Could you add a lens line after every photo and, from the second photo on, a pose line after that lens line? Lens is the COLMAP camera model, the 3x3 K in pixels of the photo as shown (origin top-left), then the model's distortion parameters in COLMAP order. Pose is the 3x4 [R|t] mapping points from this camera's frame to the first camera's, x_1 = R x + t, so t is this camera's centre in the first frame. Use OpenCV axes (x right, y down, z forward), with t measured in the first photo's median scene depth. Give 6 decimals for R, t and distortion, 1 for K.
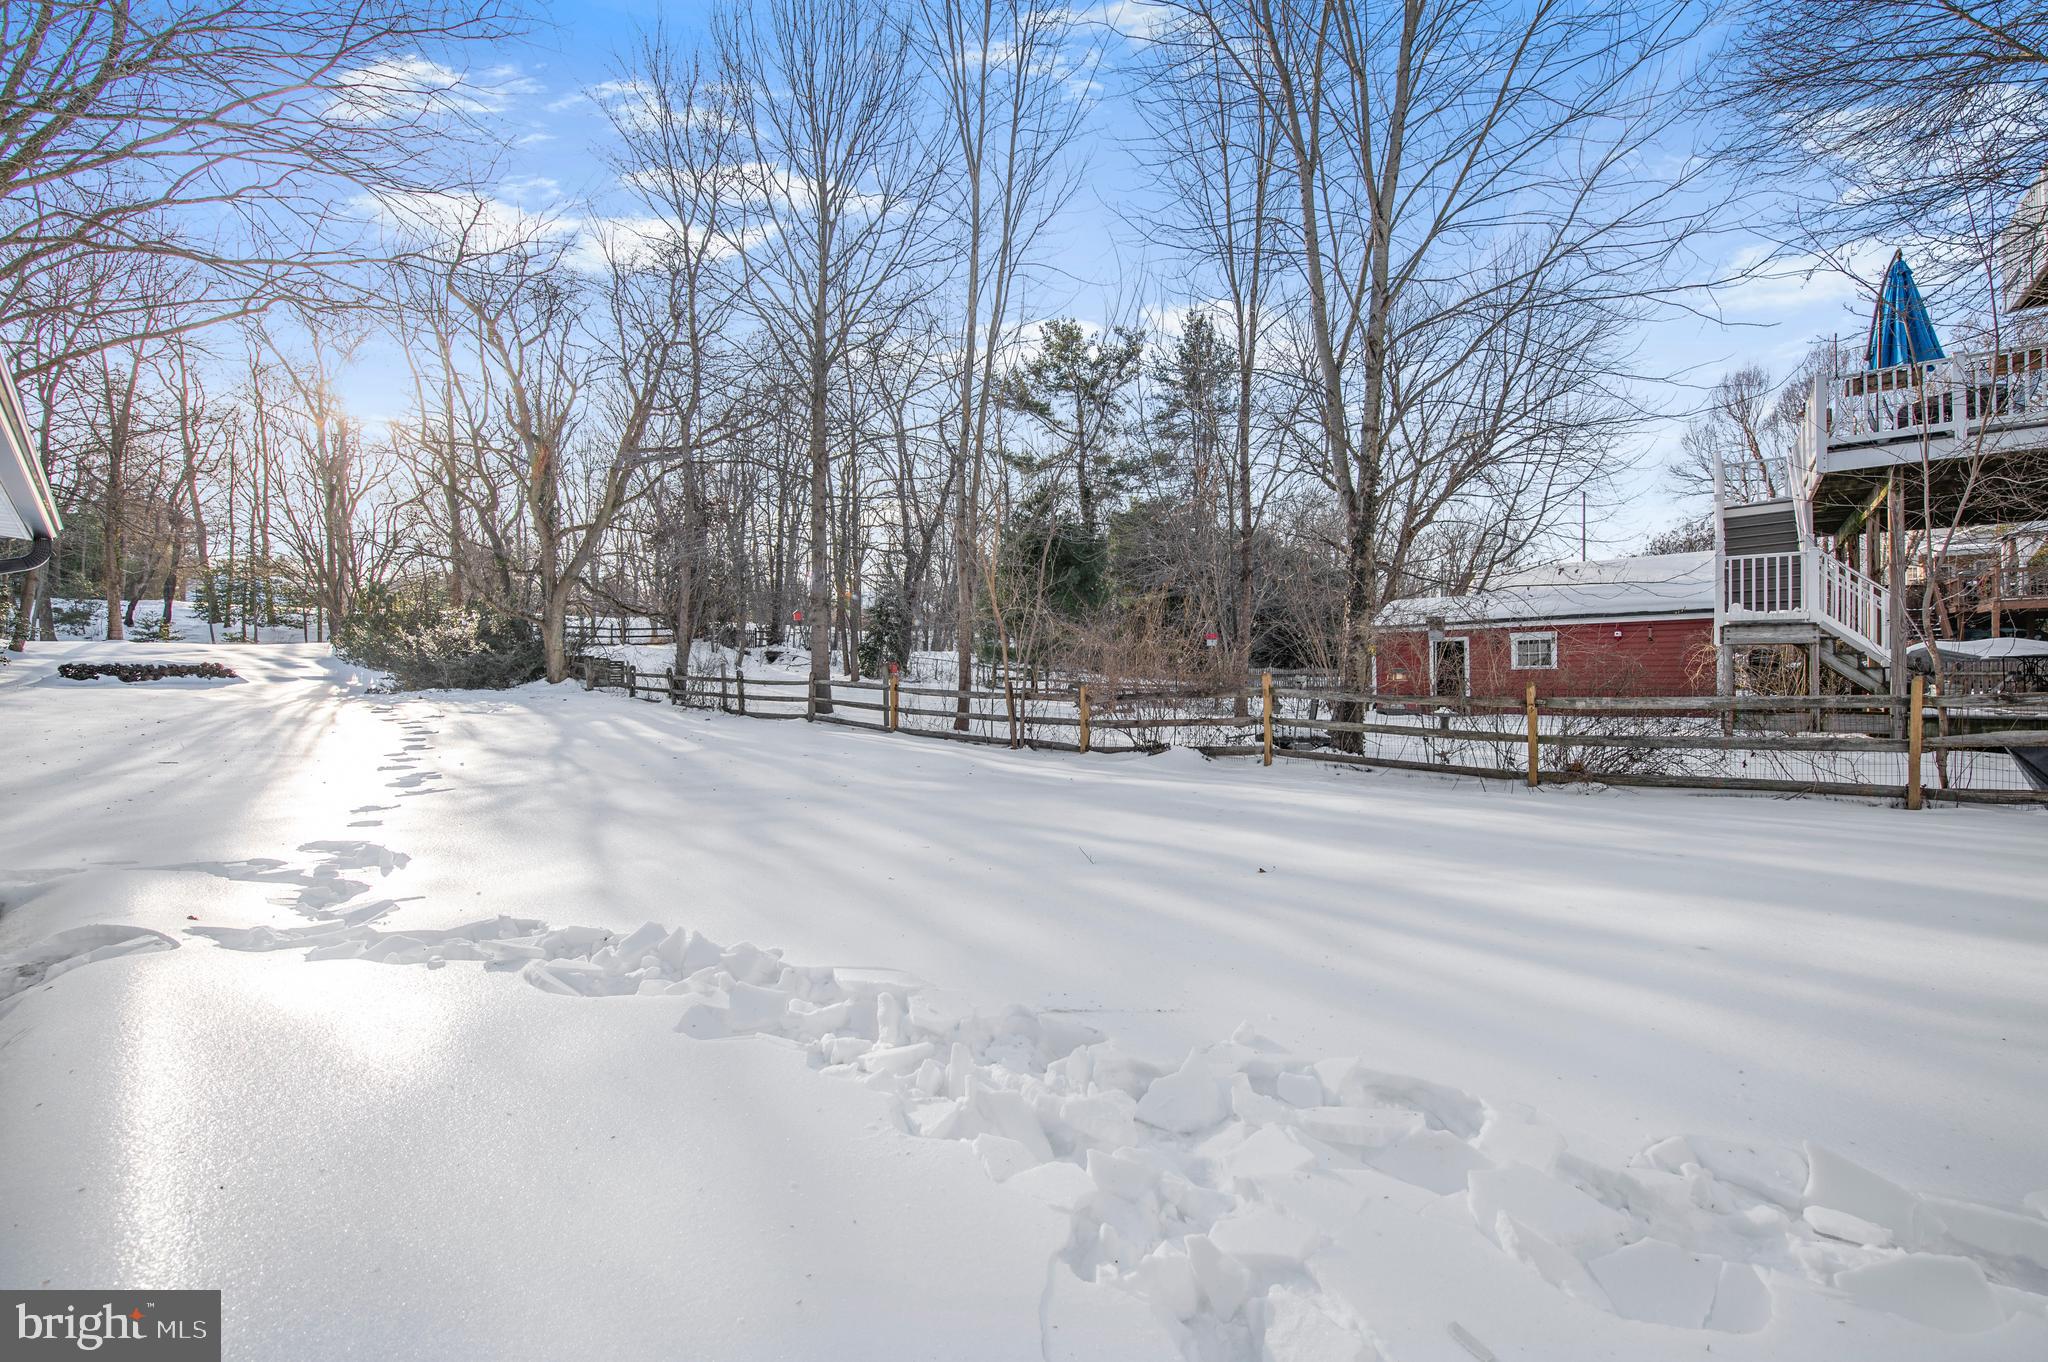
lens RADIAL K [[816.3, 0, 1025.1], [0, 816.3, 667.5], [0, 0, 1]] dist [-0.011910, -0.000642]
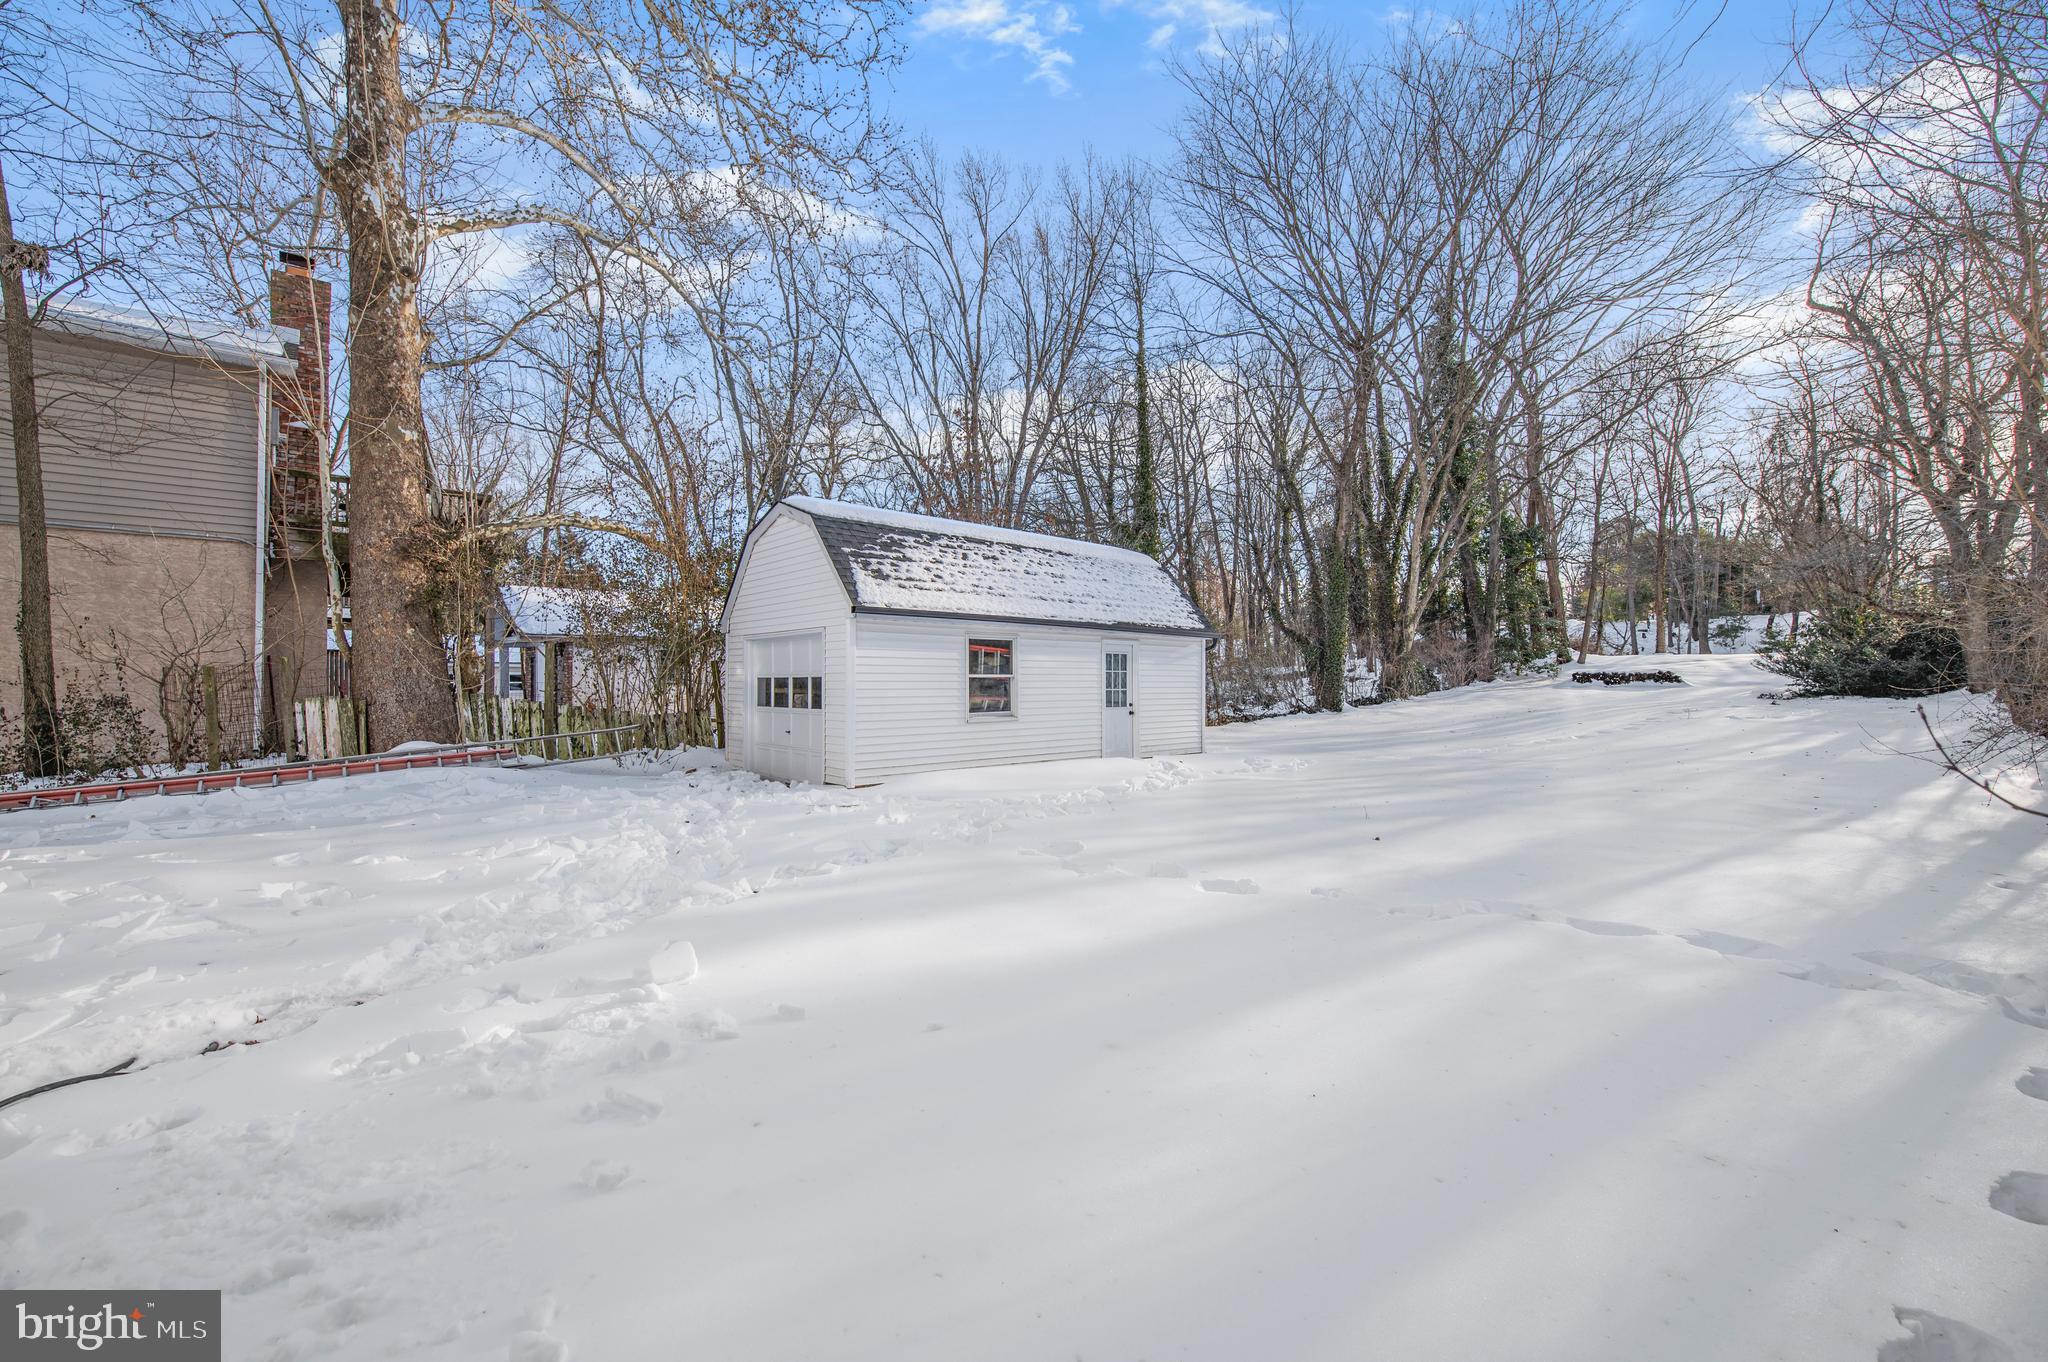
lens RADIAL K [[816.3, 0, 1024.5], [0, 816.3, 675.4], [0, 0, 1]] dist [-0.011910, -0.000642]
pose [[-0.166603, 0.001489, -0.986023, 0.270101], [0.007265, 0.999974, 0.000283, -0.004080], [0.985997, -0.007116, -0.166610, 0.123908]]
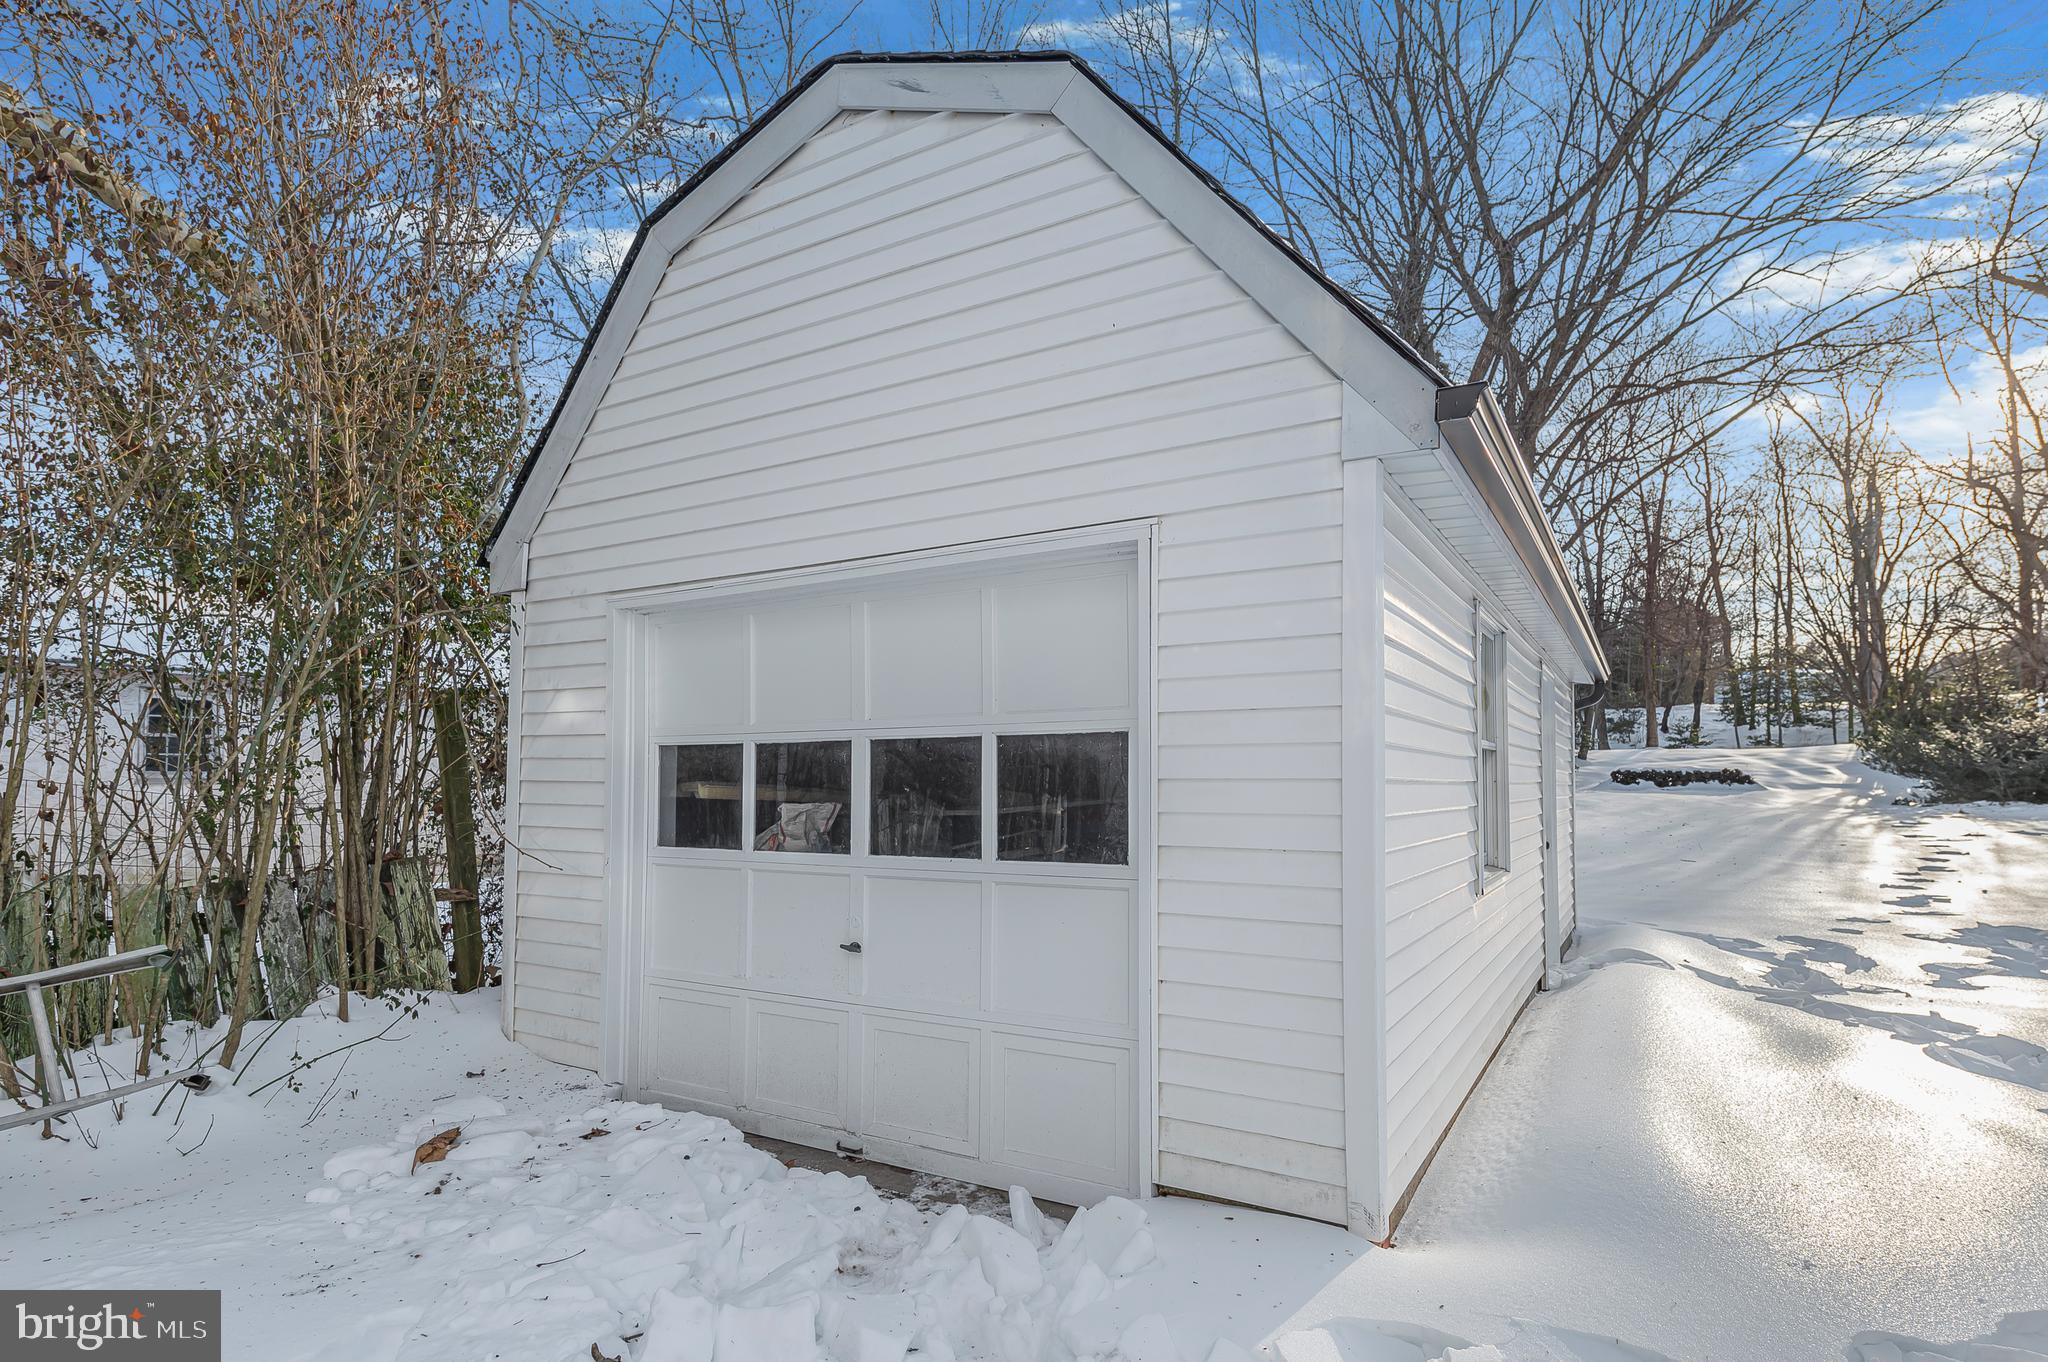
lens RADIAL K [[1061.5, 0, 1021.3], [0, 1061.5, 760.0], [0, 0, 1]] dist [0.018385, 0.000200]
pose [[0.185790, -0.012877, -0.982505, 0.057816], [0.000481, 0.999915, -0.013014, -0.000046], [0.982589, 0.001945, 0.185780, -0.047350]]
